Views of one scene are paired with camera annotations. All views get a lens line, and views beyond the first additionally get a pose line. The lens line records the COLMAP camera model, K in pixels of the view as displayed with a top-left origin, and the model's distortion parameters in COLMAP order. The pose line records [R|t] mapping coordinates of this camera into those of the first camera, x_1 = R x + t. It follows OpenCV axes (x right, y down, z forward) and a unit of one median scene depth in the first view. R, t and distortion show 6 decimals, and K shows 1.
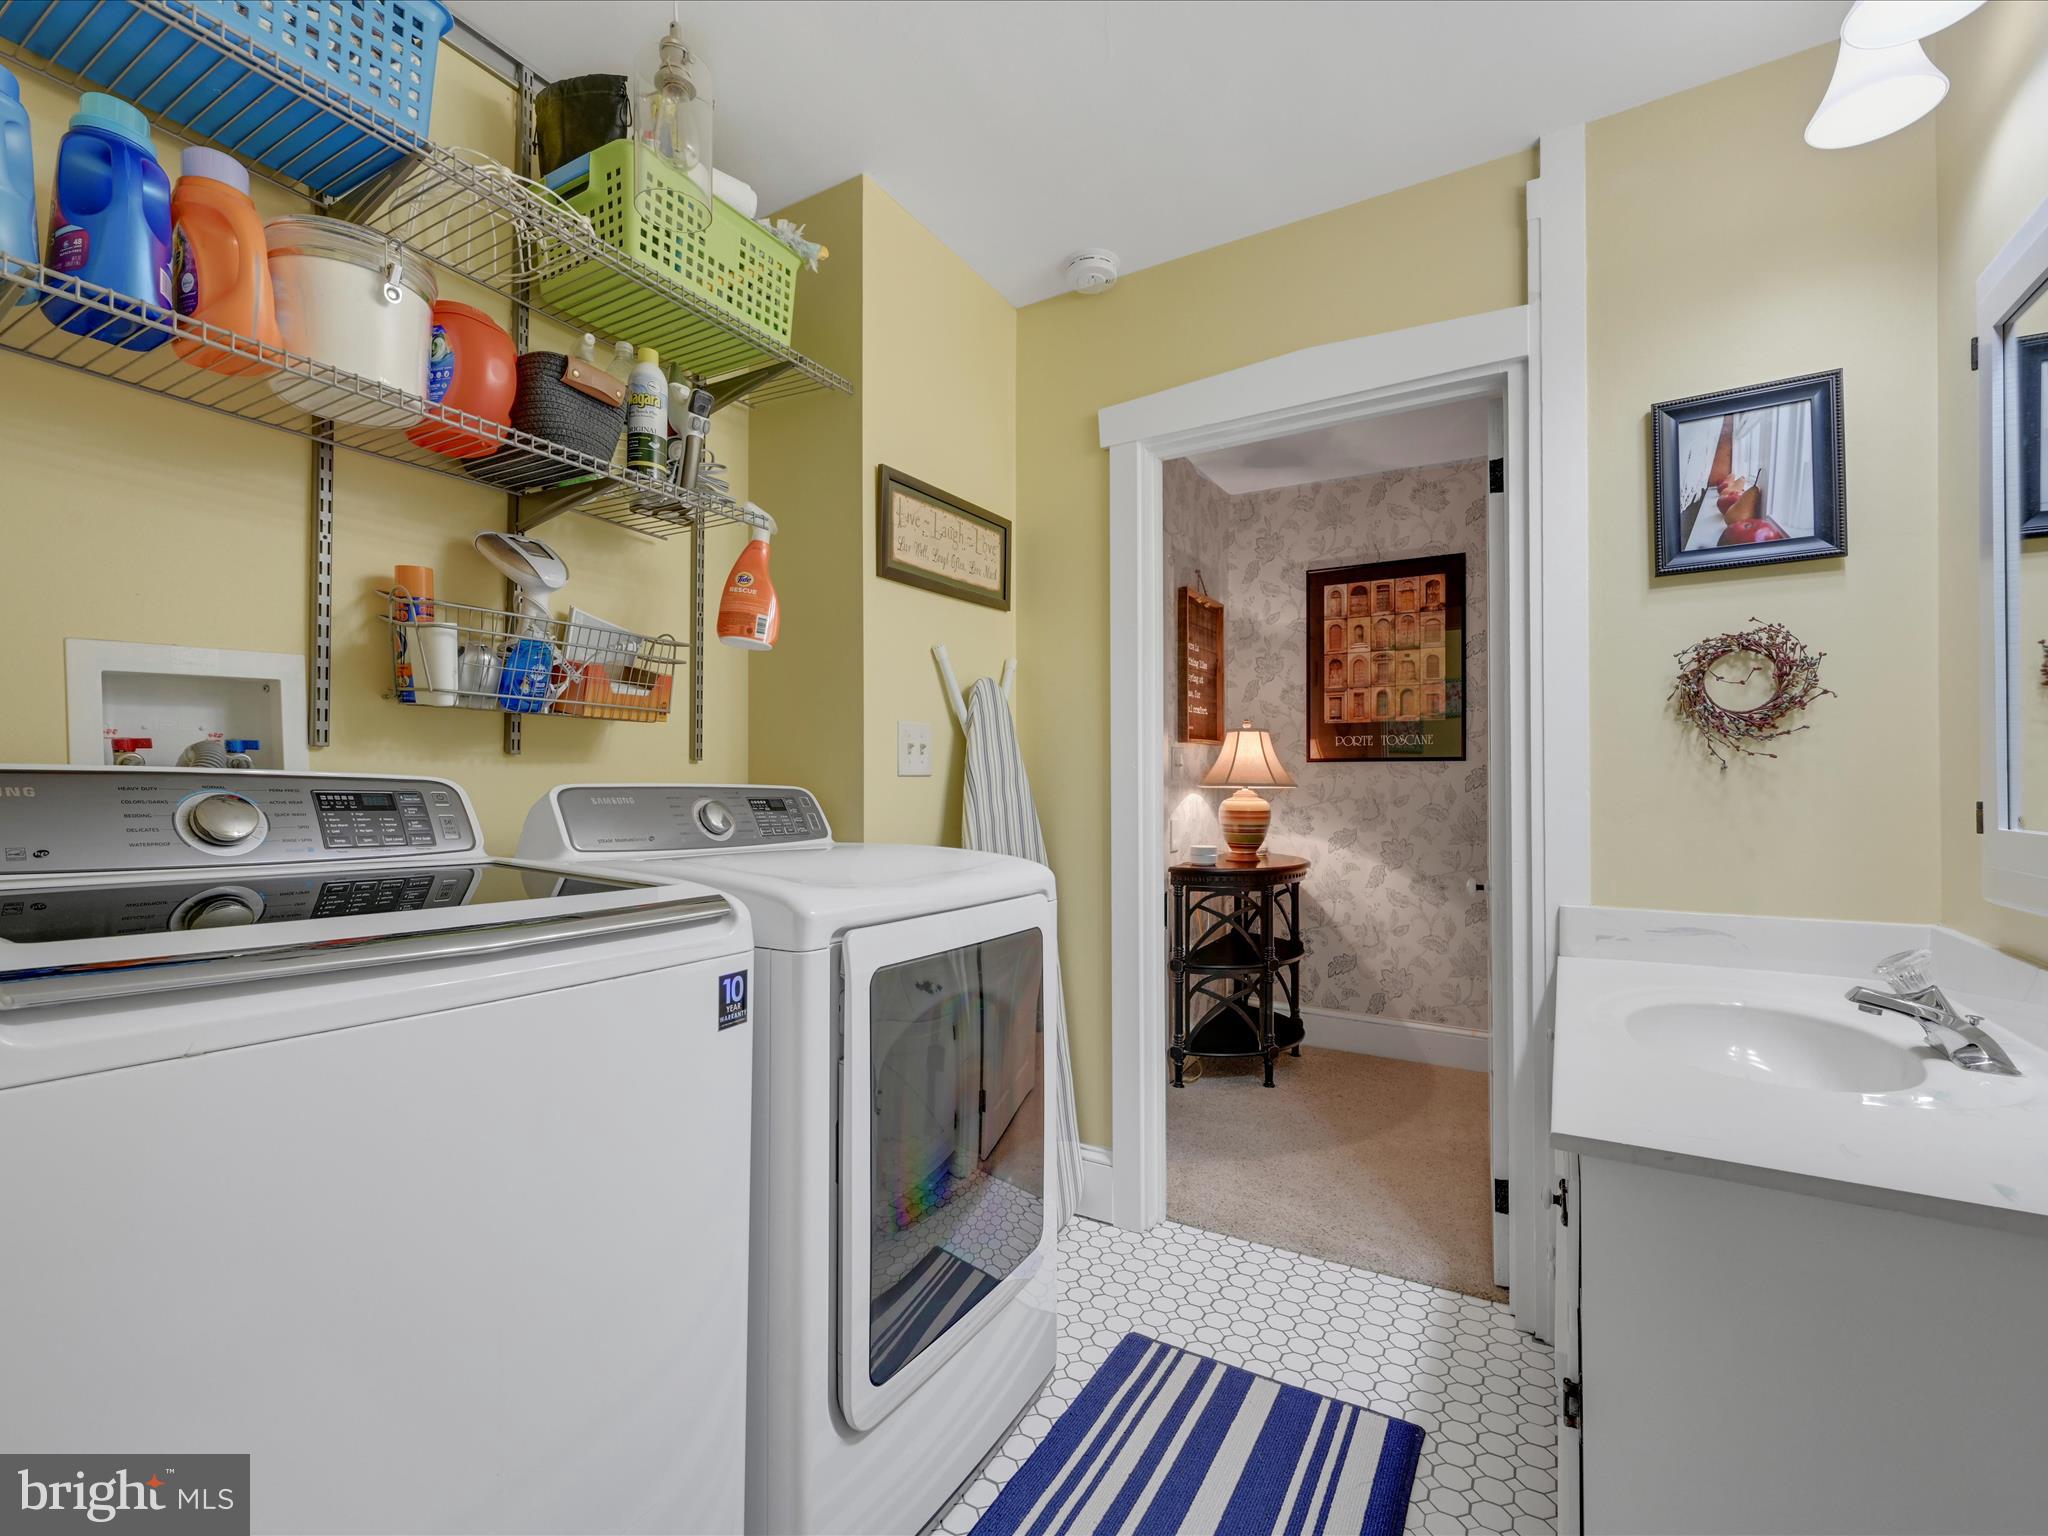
lens RADIAL K [[951.0, 0, 1025.0], [0, 951.0, 770.3], [0, 0, 1]] dist [-0.001572, 0.001407]
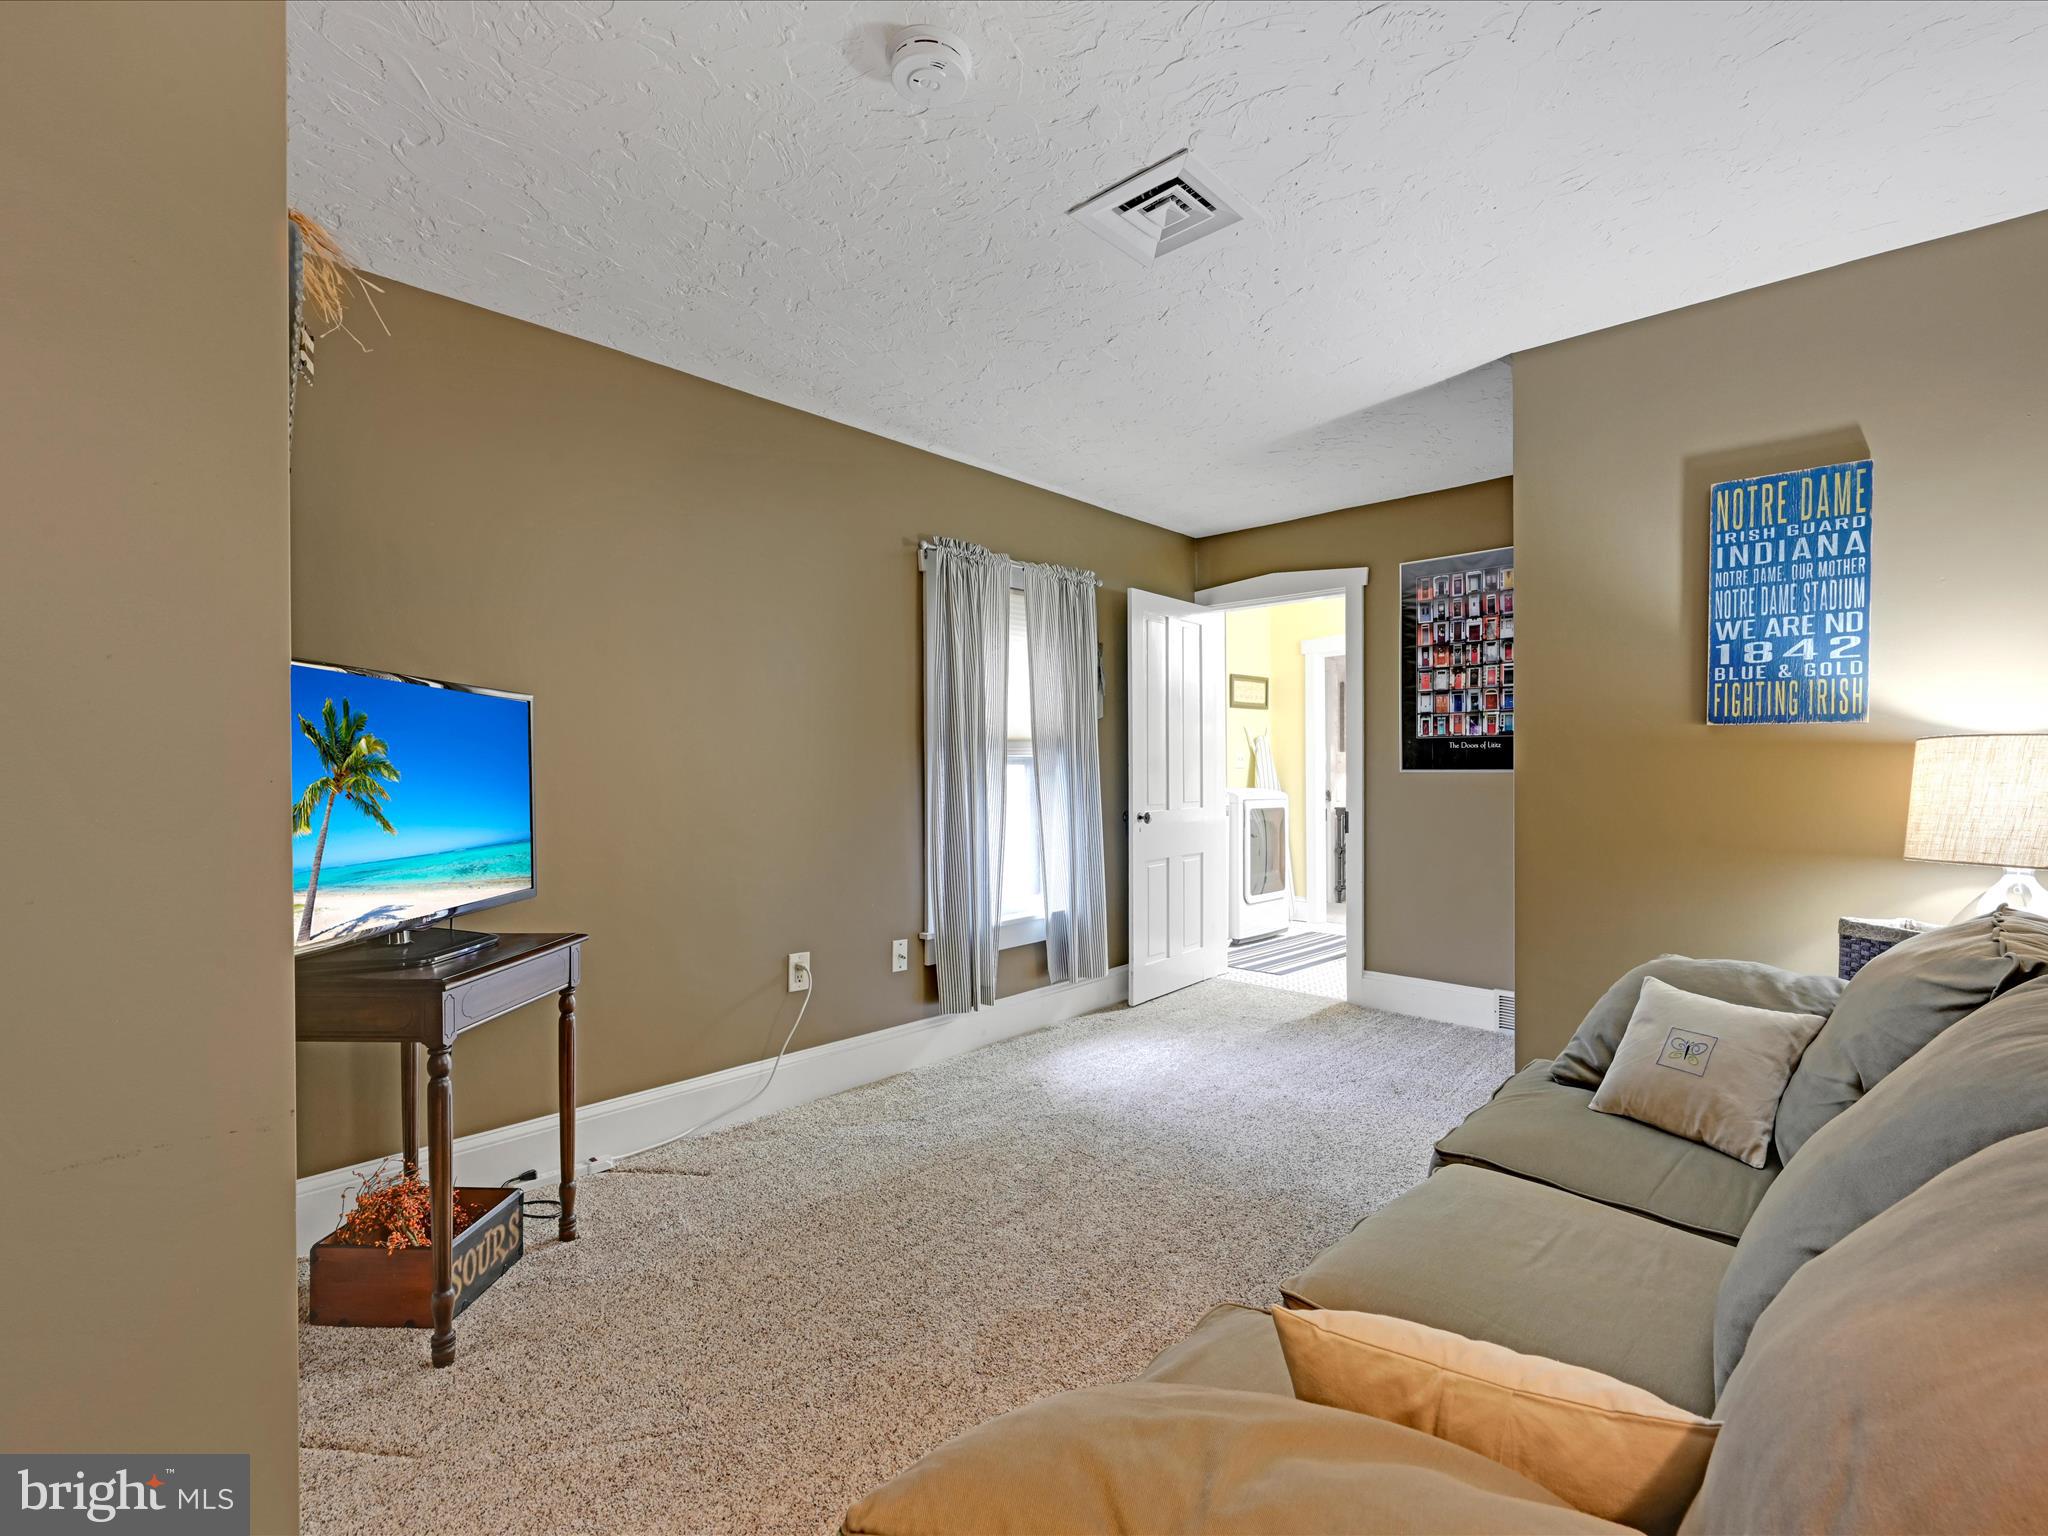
lens RADIAL K [[951.0, 0, 1020.3], [0, 951.0, 768.1], [0, 0, 1]] dist [-0.001572, 0.001407]
pose [[0.976767, -0.004435, -0.214258, -0.145181], [0.006574, 0.999935, 0.009272, -0.026066], [0.214203, -0.010465, 0.976733, -2.134698]]
